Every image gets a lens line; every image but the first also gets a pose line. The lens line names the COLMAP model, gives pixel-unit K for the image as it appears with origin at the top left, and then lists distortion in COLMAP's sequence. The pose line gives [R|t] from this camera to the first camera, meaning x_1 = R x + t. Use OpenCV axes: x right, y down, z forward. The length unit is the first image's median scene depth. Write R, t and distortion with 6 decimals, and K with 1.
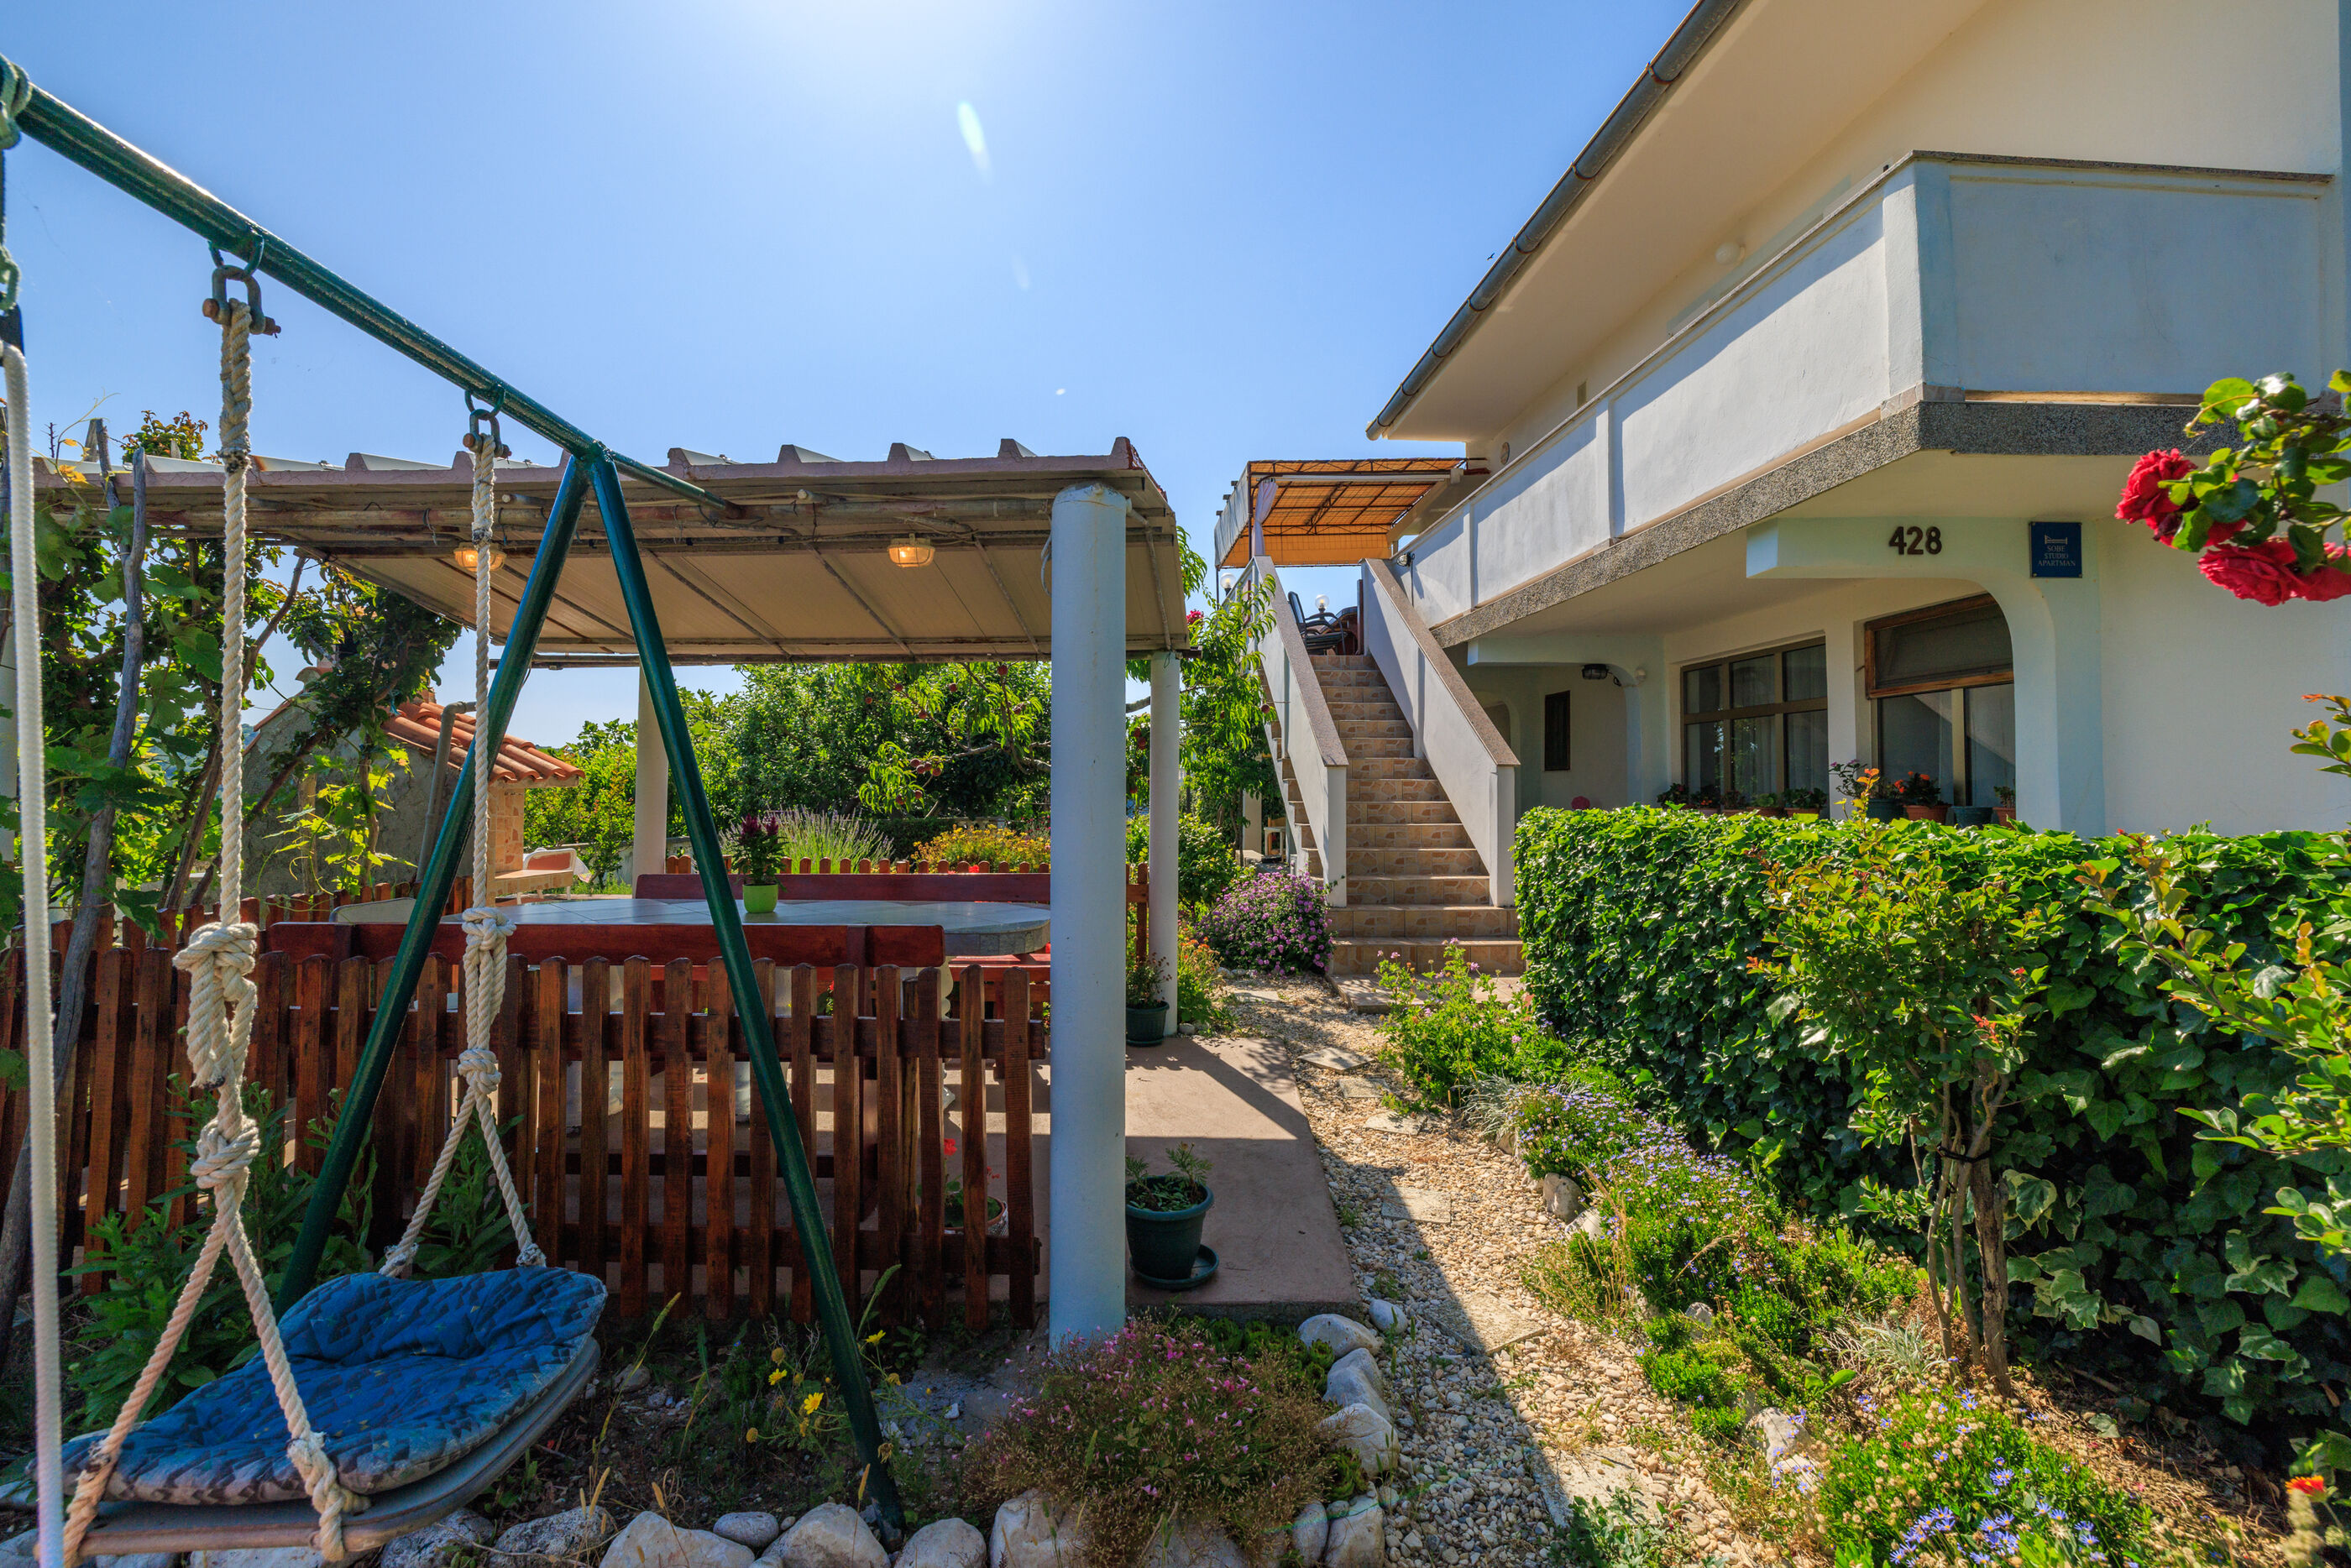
lens RADIAL K [[1010.0, 0, 1180.9], [0, 1010.0, 793.1], [0, 0, 1]] dist [0.000166, 0.000266]
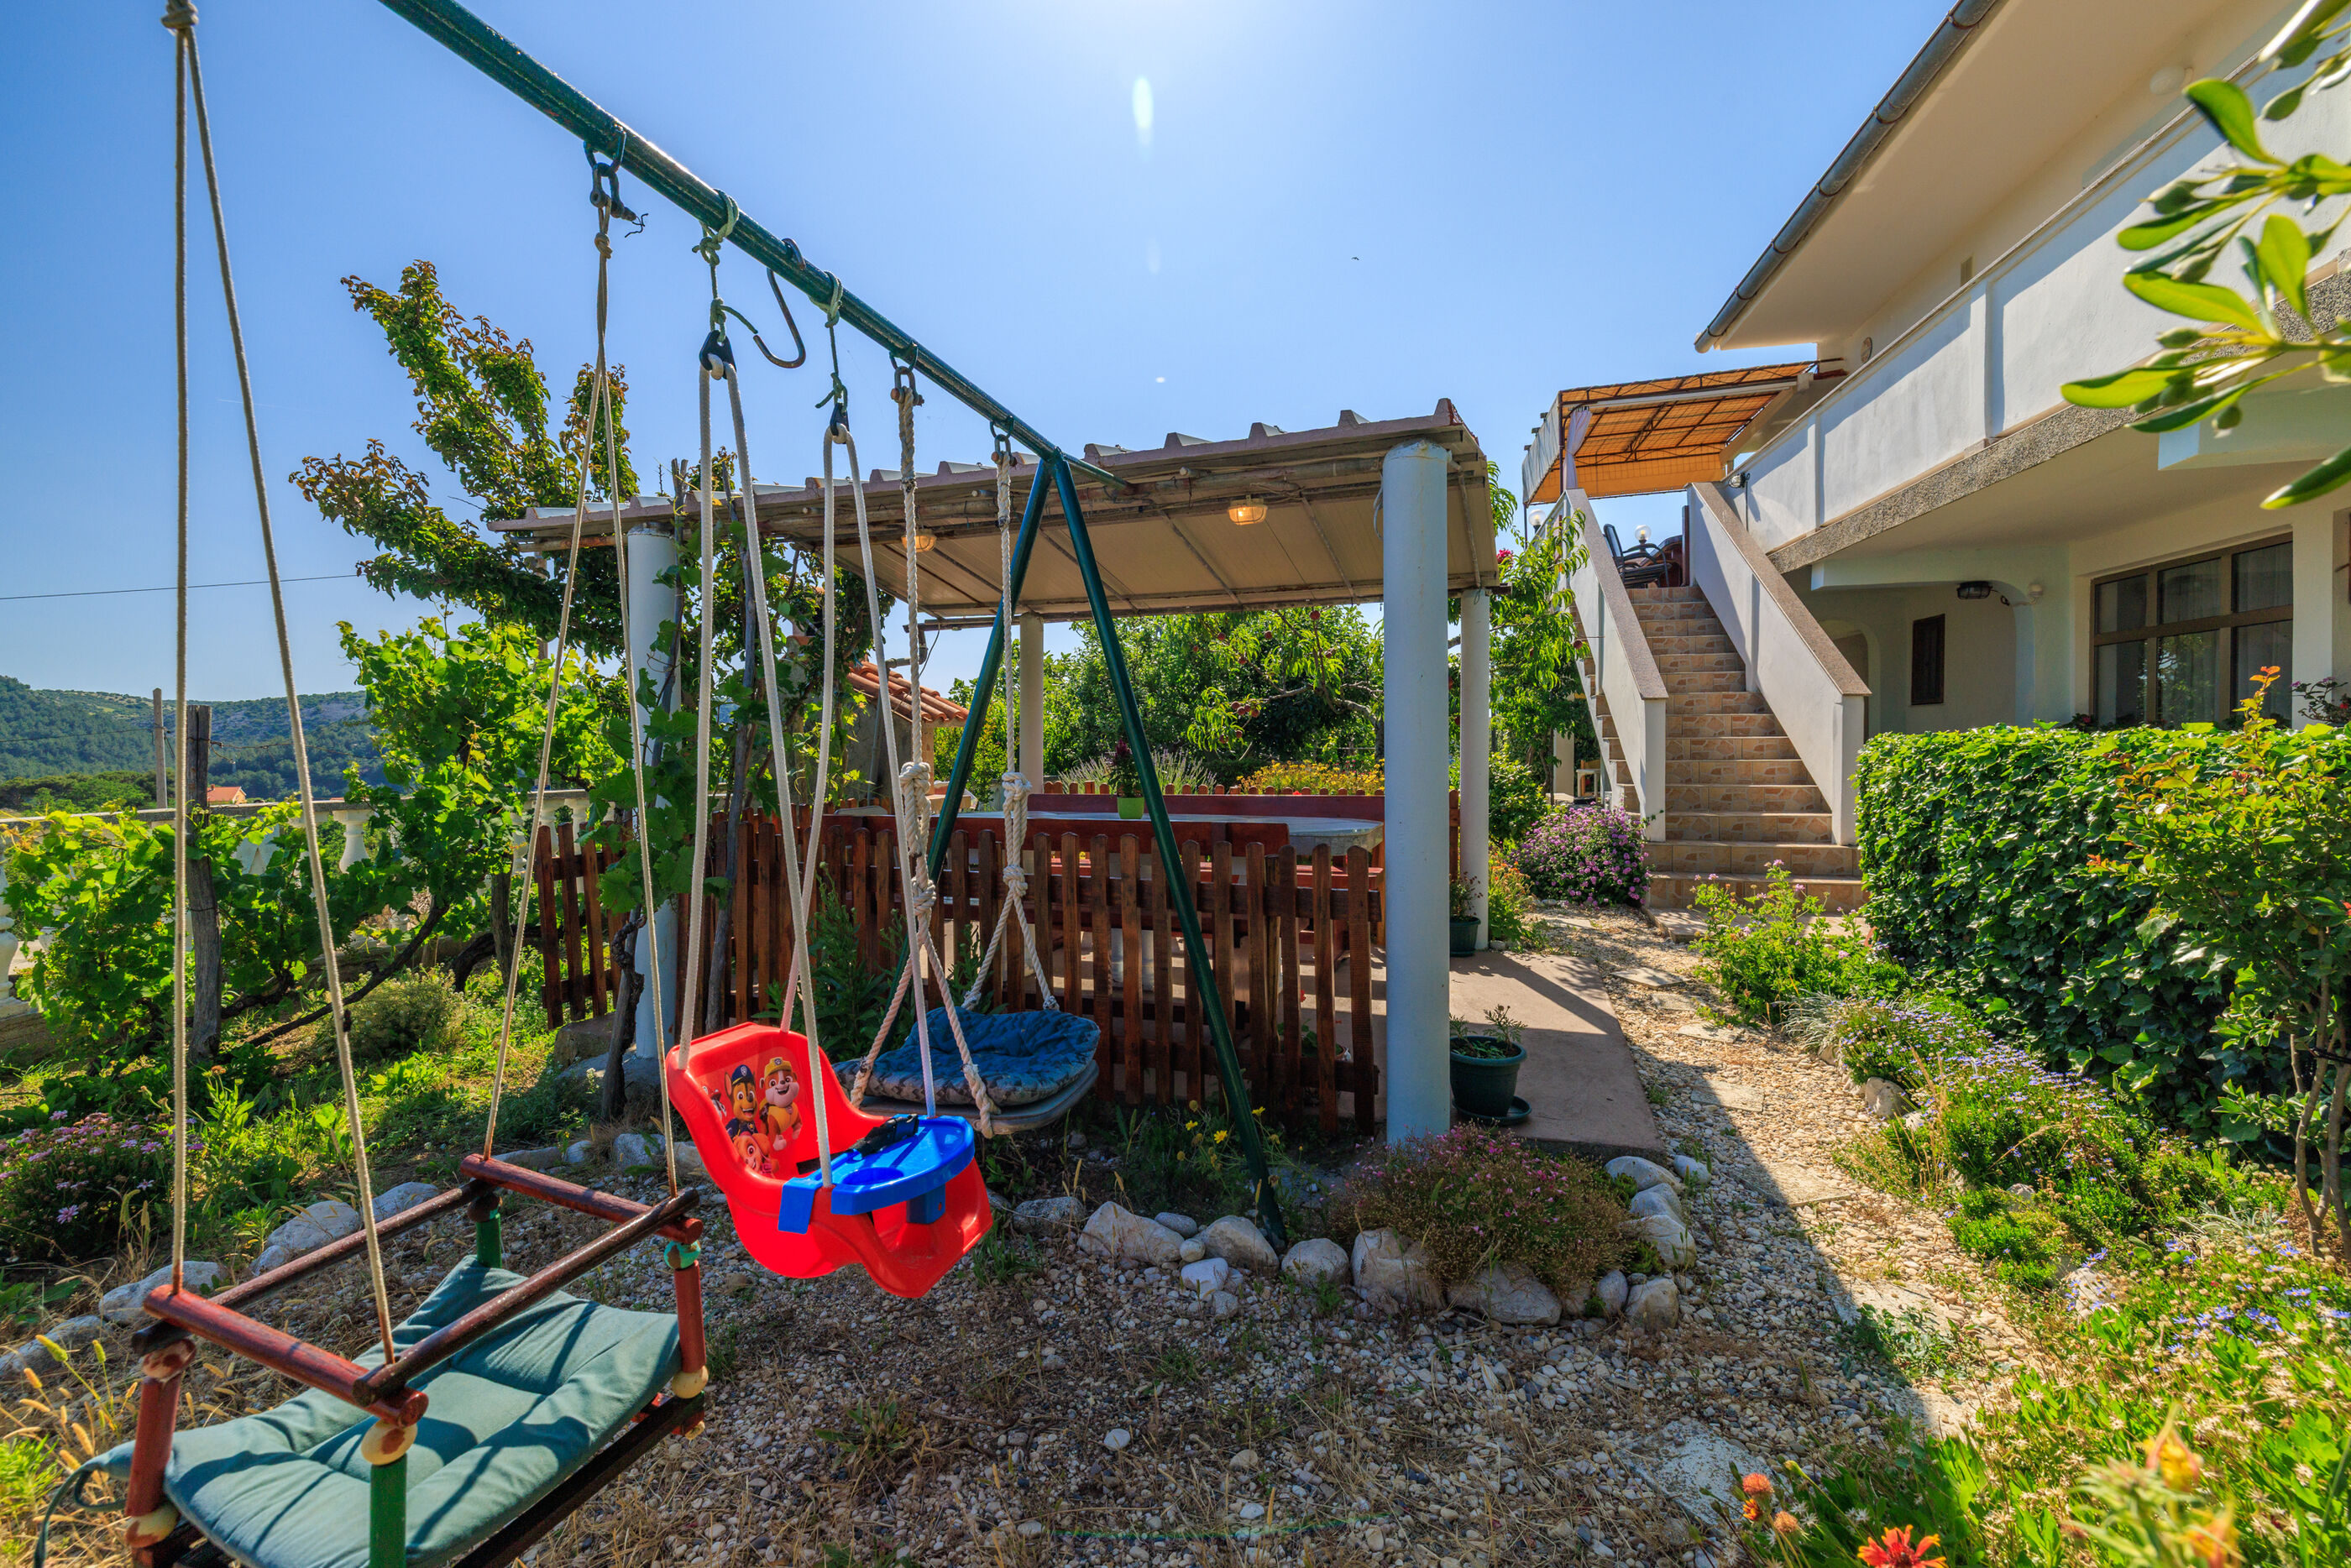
lens RADIAL K [[1048.6, 0, 1175.5], [0, 1048.6, 784.0], [0, 0, 1]] dist [-0.002490, 0.000810]
pose [[0.959743, -0.002067, -0.280873, -0.010102], [0.009905, 0.999600, 0.026492, 0.035679], [0.280706, -0.028207, 0.959379, -0.160839]]
